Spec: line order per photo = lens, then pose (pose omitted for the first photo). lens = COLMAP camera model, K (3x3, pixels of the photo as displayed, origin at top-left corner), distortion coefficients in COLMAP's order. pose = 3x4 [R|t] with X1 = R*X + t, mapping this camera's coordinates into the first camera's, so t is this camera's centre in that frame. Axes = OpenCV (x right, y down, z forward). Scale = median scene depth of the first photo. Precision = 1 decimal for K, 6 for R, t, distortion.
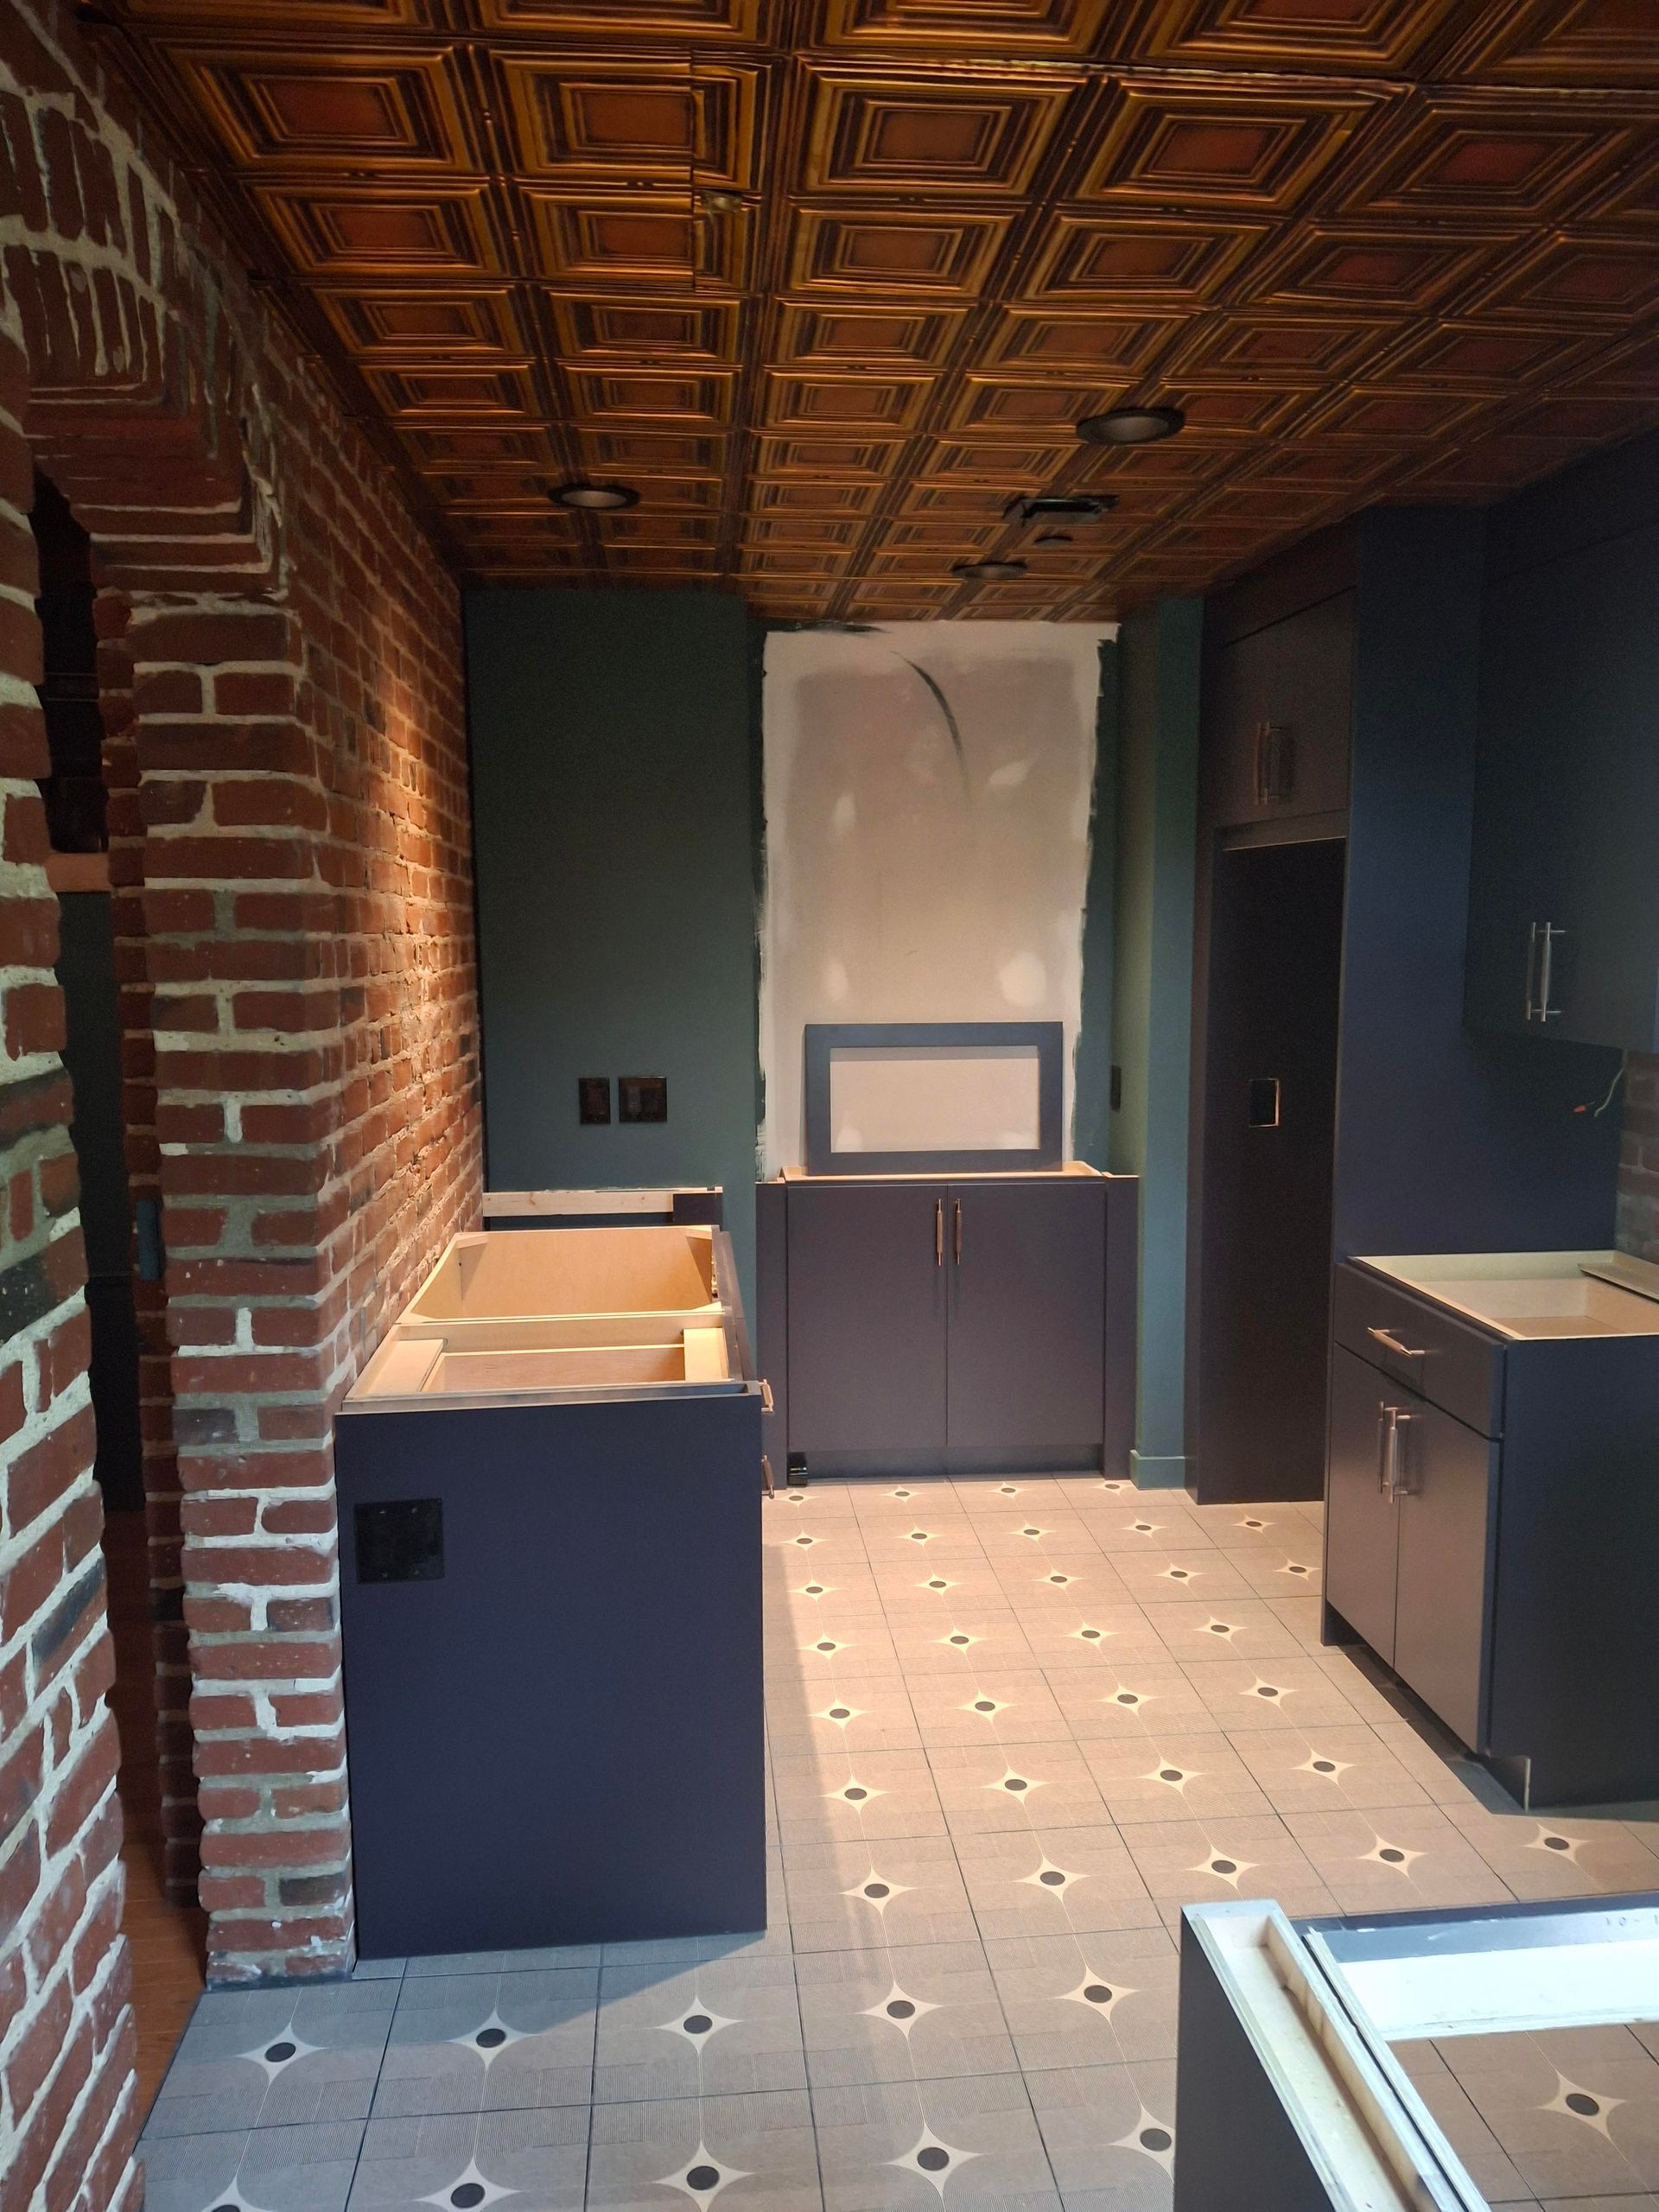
lens RADIAL K [[1647.8, 0, 824.0], [0, 1647.8, 1118.4], [0, 0, 1]] dist [0.091946, -0.156925]
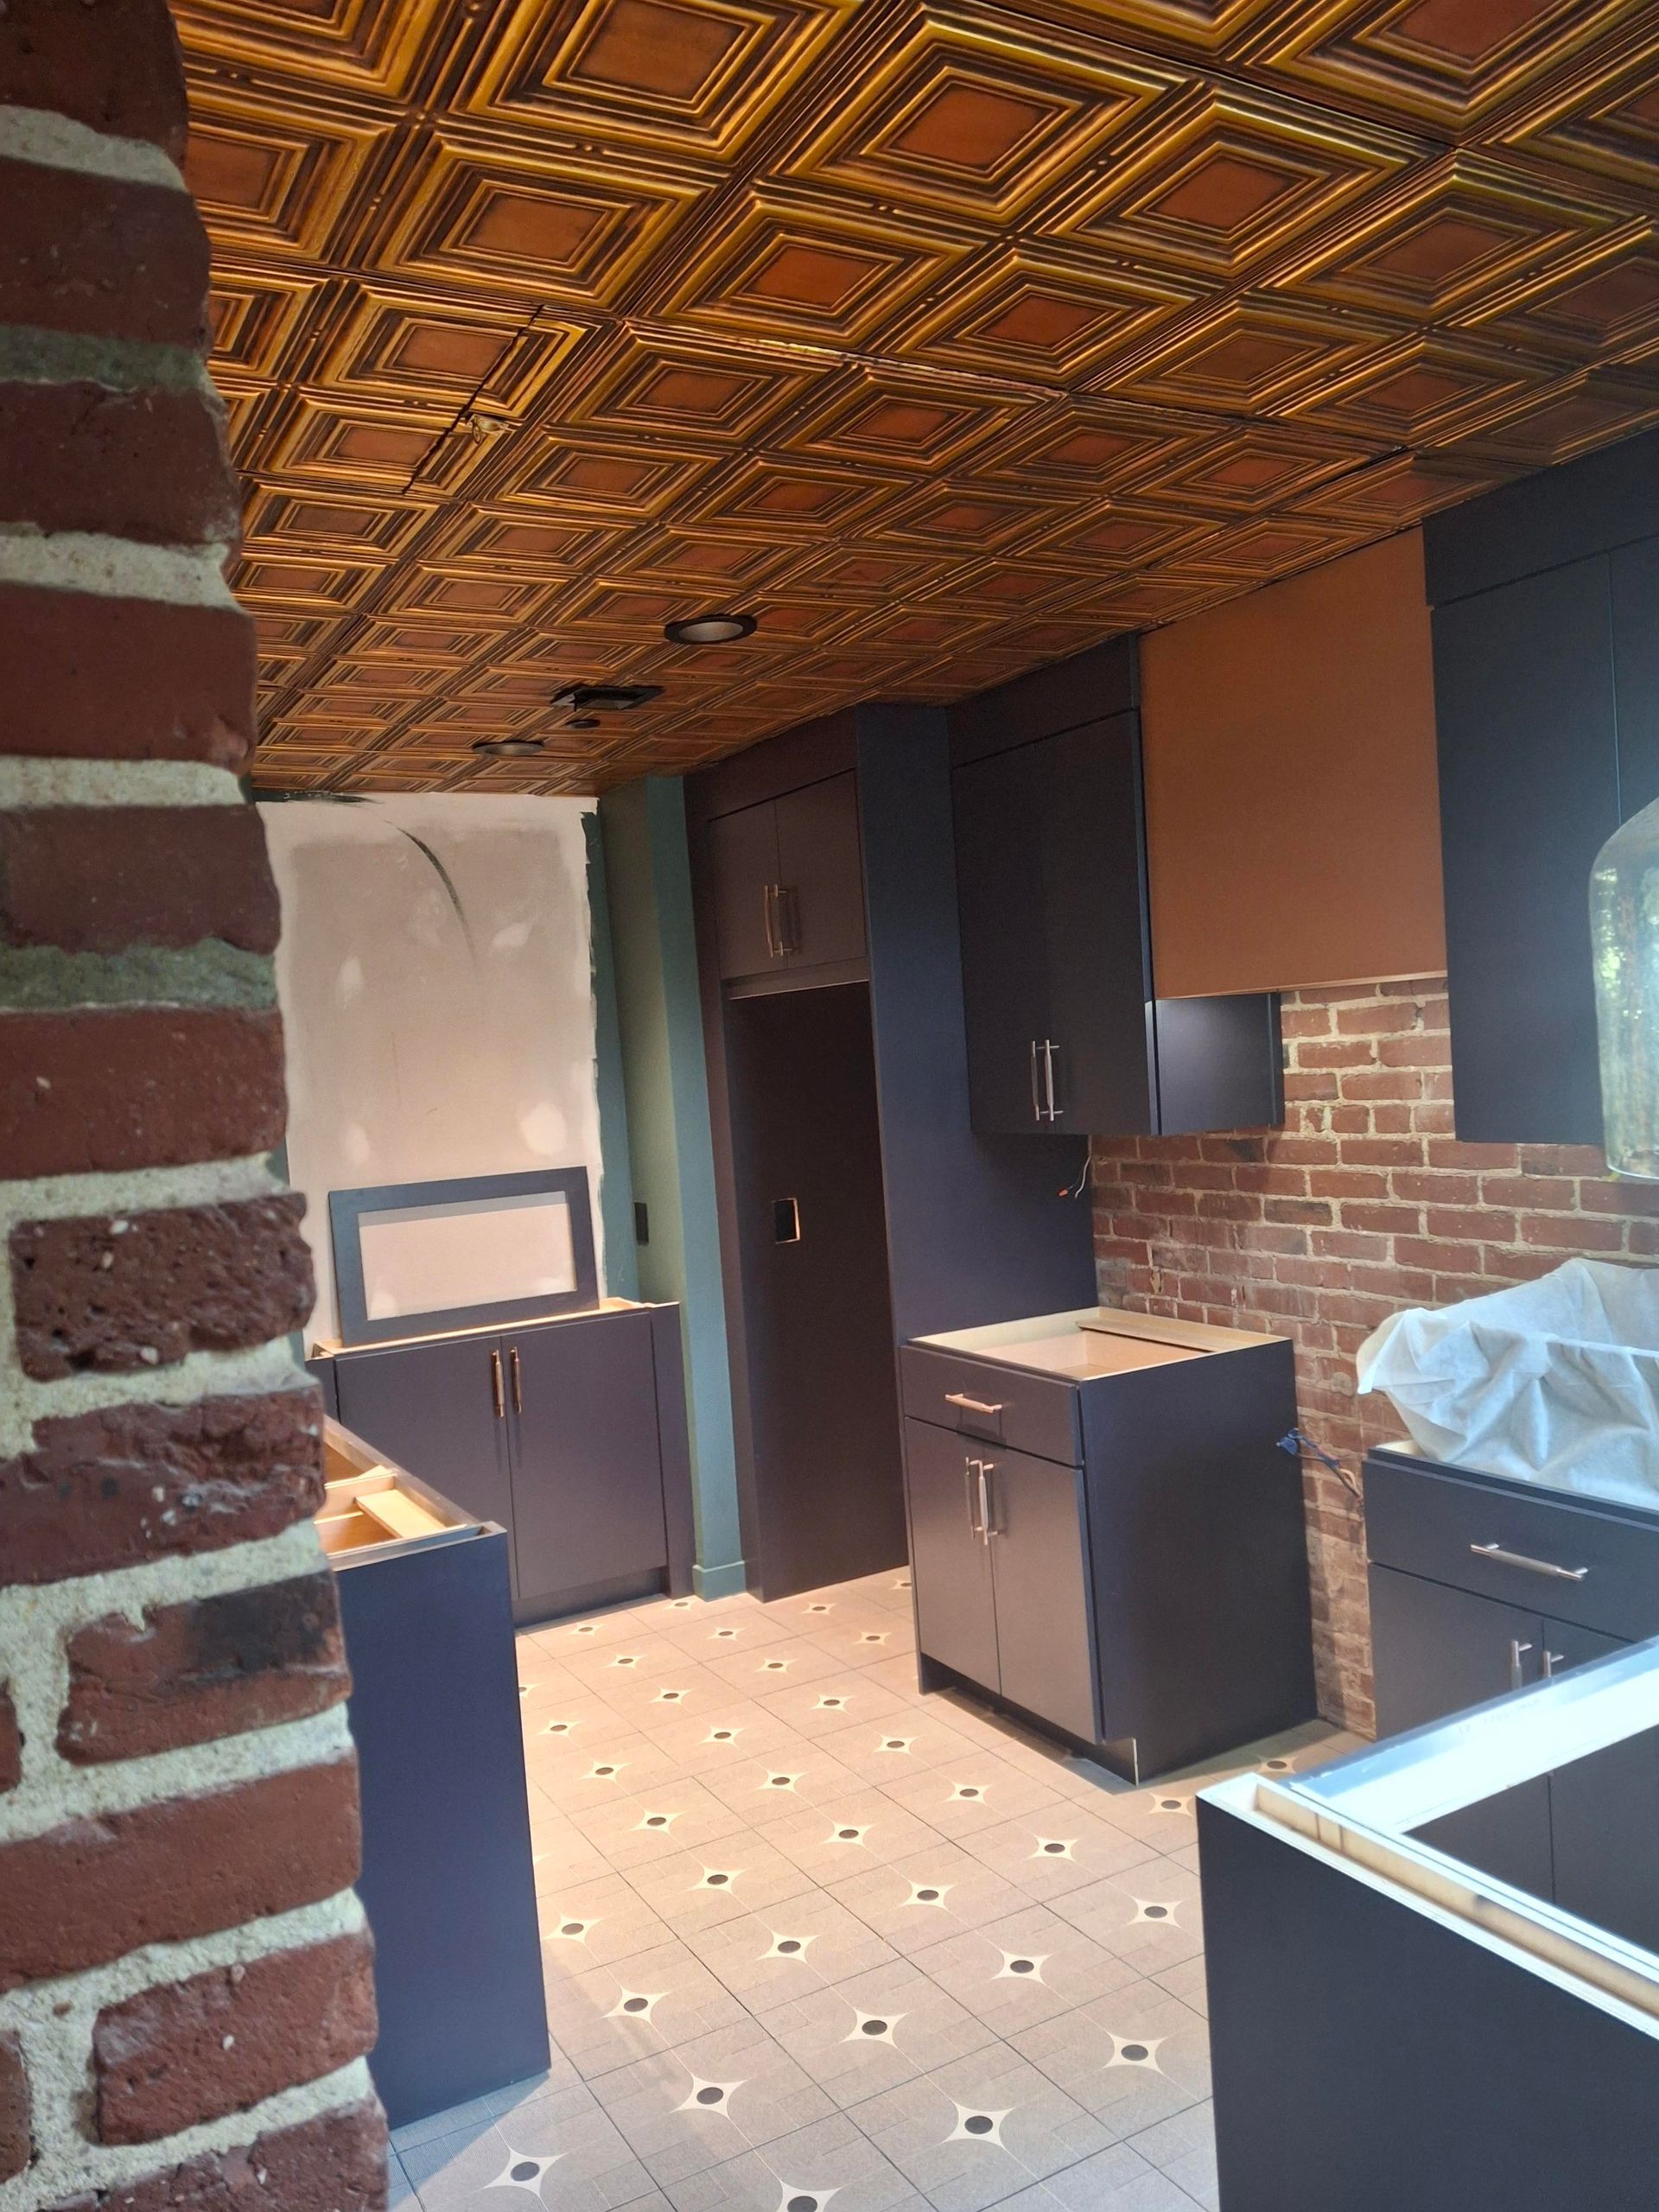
lens RADIAL K [[1661.3, 0, 823.7], [0, 1661.3, 1137.6], [0, 0, 1]] dist [0.093005, -0.174311]
pose [[0.912051, -0.082890, 0.401611, -0.181563], [0.118128, 0.990950, -0.063742, 0.011316], [-0.392693, 0.105578, 0.913589, -0.034494]]
